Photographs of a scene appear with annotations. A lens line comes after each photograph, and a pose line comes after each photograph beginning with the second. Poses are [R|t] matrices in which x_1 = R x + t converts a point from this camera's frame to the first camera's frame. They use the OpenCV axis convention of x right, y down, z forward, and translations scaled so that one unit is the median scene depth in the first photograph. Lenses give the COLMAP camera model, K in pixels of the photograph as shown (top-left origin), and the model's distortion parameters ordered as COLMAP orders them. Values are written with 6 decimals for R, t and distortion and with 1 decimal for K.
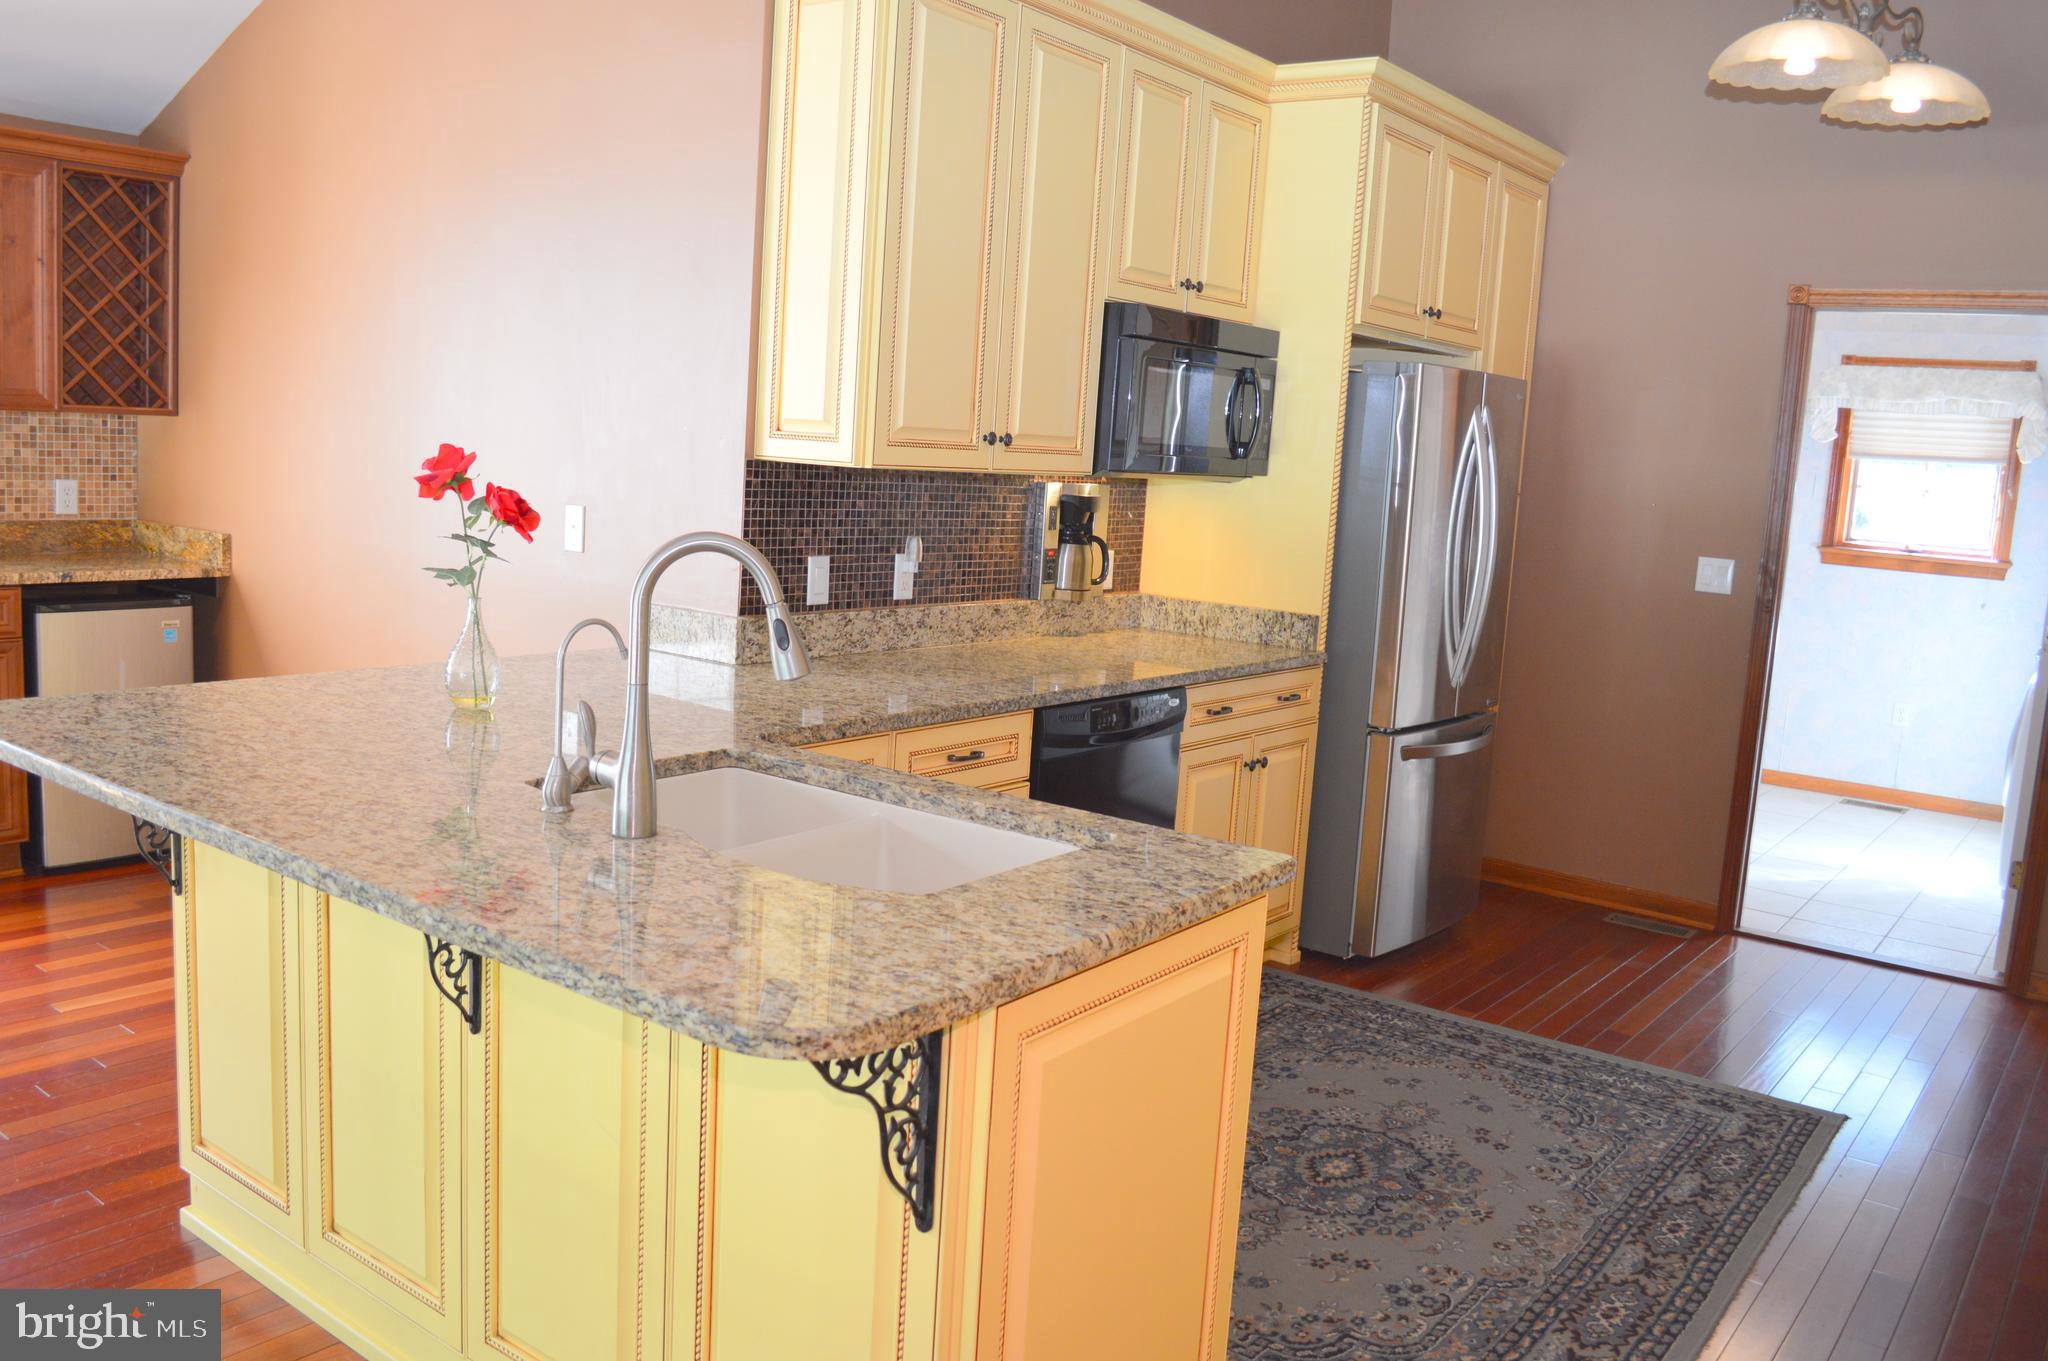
lens RADIAL K [[1632.8, 0, 1022.0], [0, 1632.8, 679.3], [0, 0, 1]] dist [-0.087976, 0.011742]
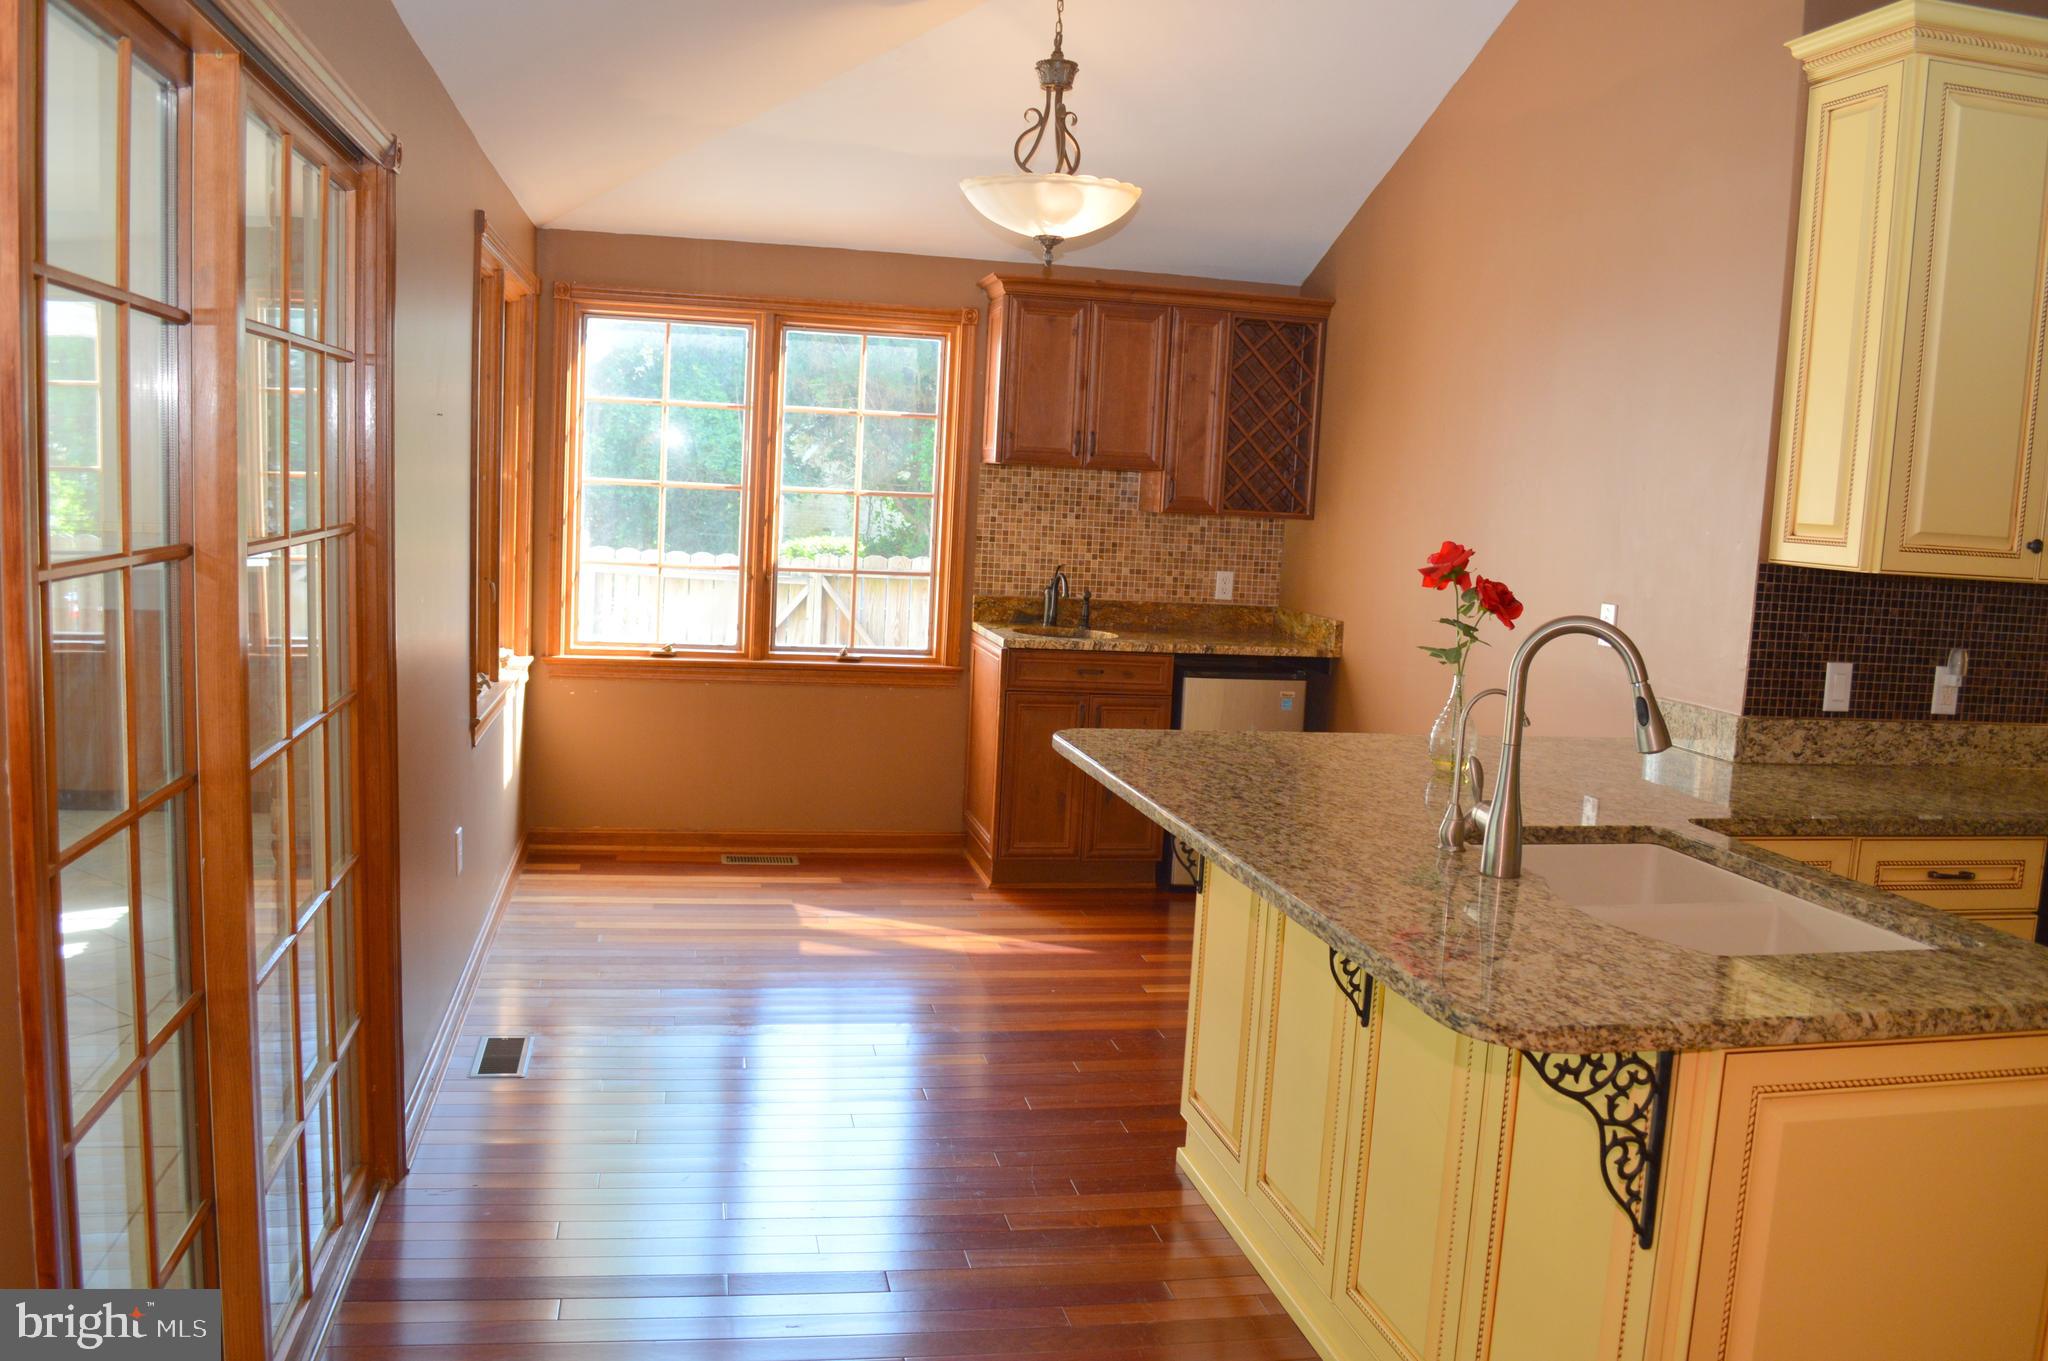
lens RADIAL K [[1632.8, 0, 1010.9], [0, 1632.8, 679.7], [0, 0, 1]] dist [-0.087976, 0.011742]
pose [[0.751051, 0.056473, -0.657824, 0.222271], [-0.101446, 0.994375, -0.030457, 0.025271], [0.652404, 0.089608, 0.752555, -0.092419]]
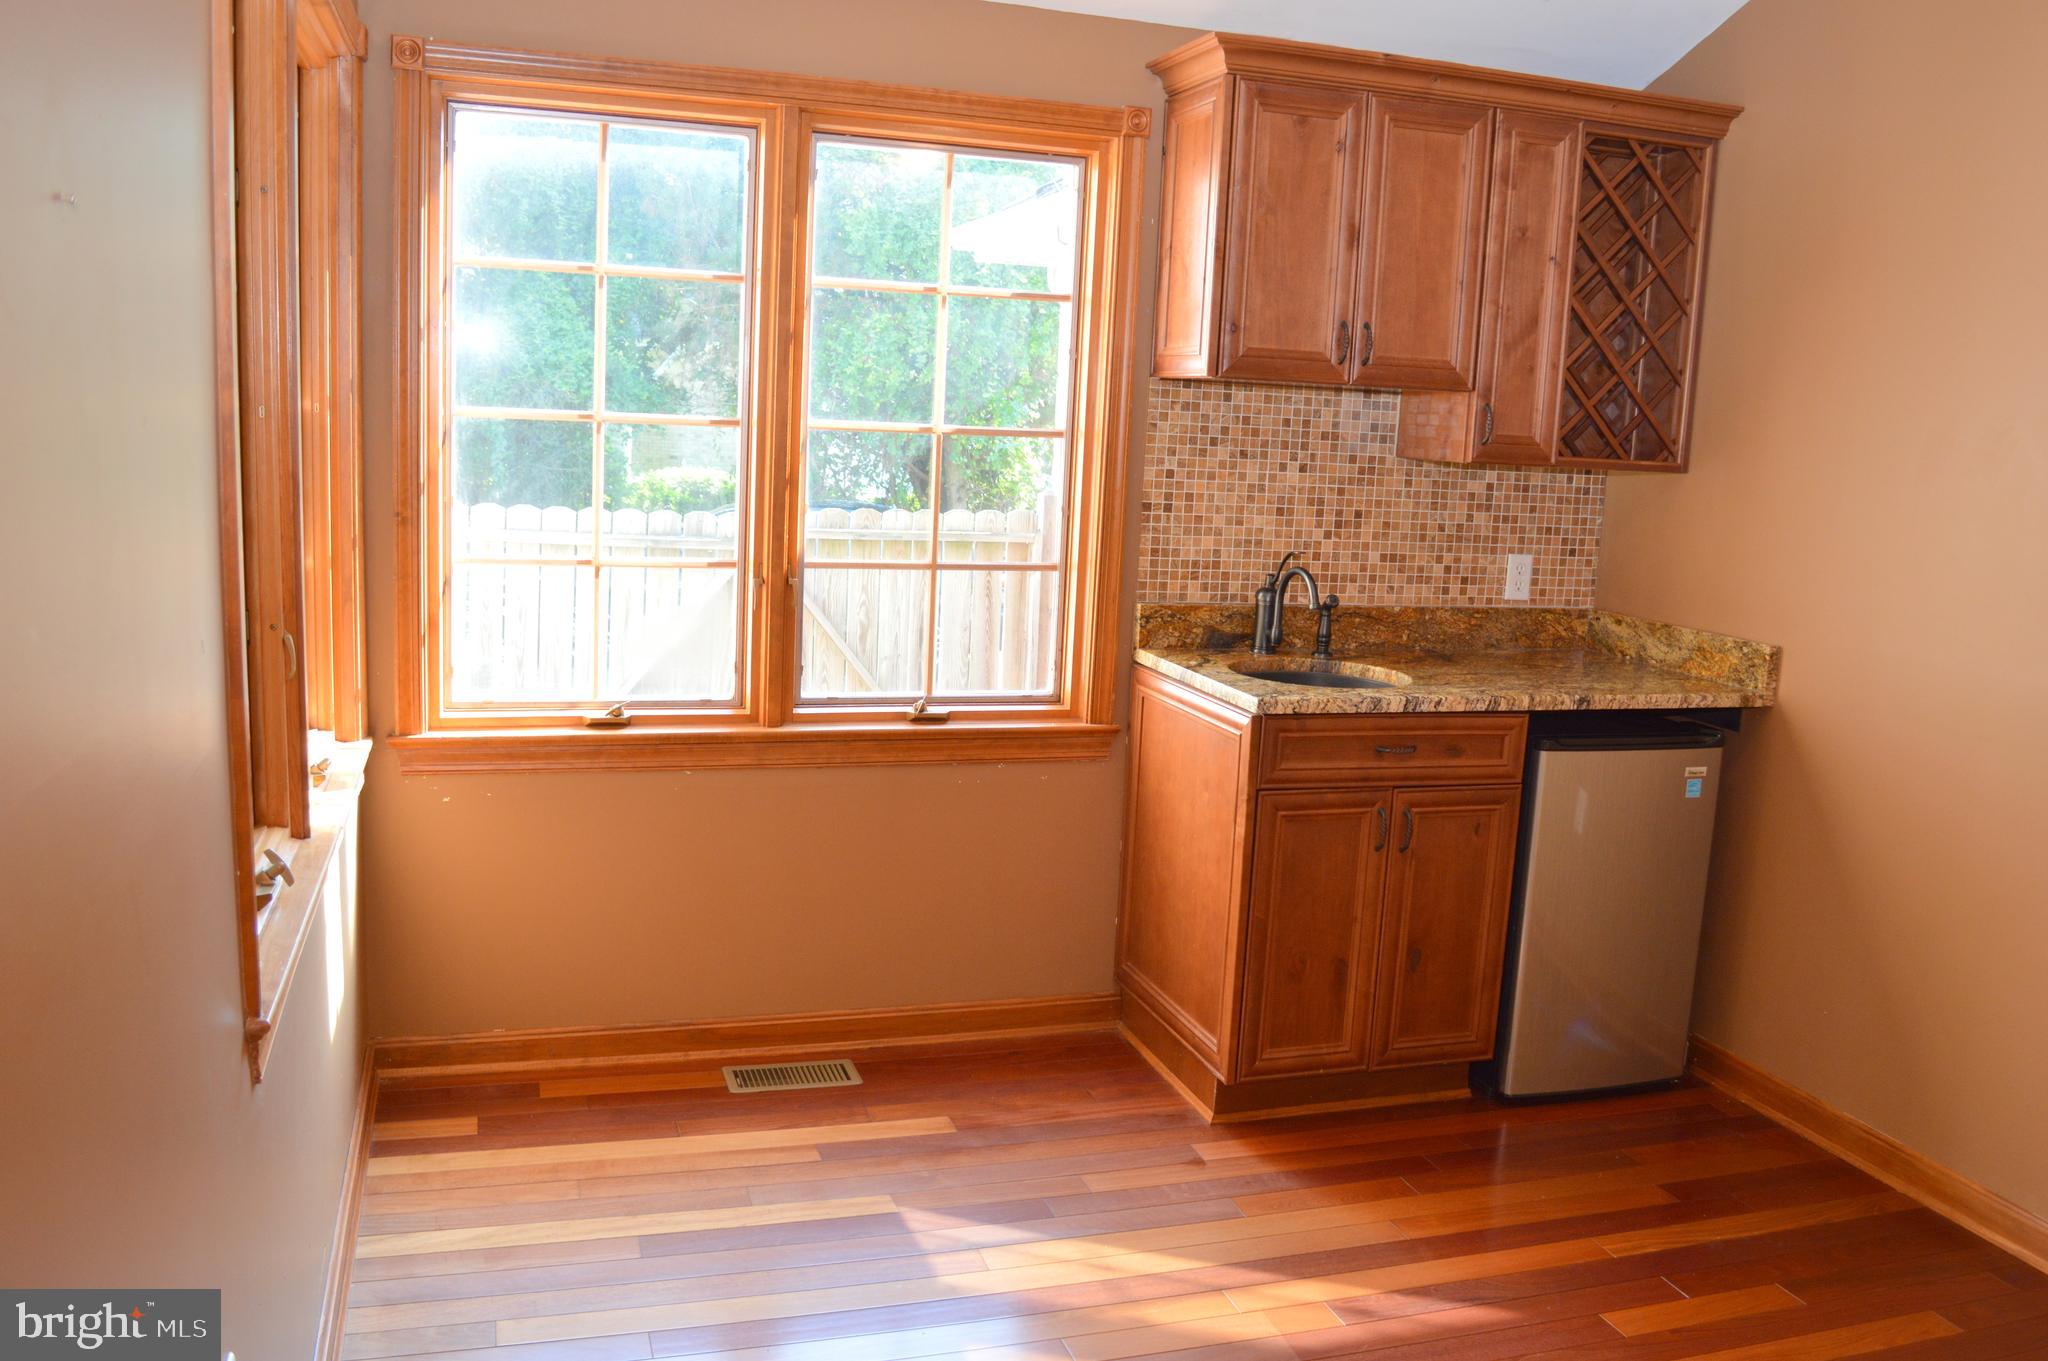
lens RADIAL K [[1632.8, 0, 1010.1], [0, 1632.8, 677.2], [0, 0, 1]] dist [-0.087976, 0.011742]
pose [[0.817399, 0.069941, -0.571810, -0.801505], [-0.080644, 0.996721, 0.006634, -0.119530], [0.570399, 0.040691, 0.820359, 0.518332]]
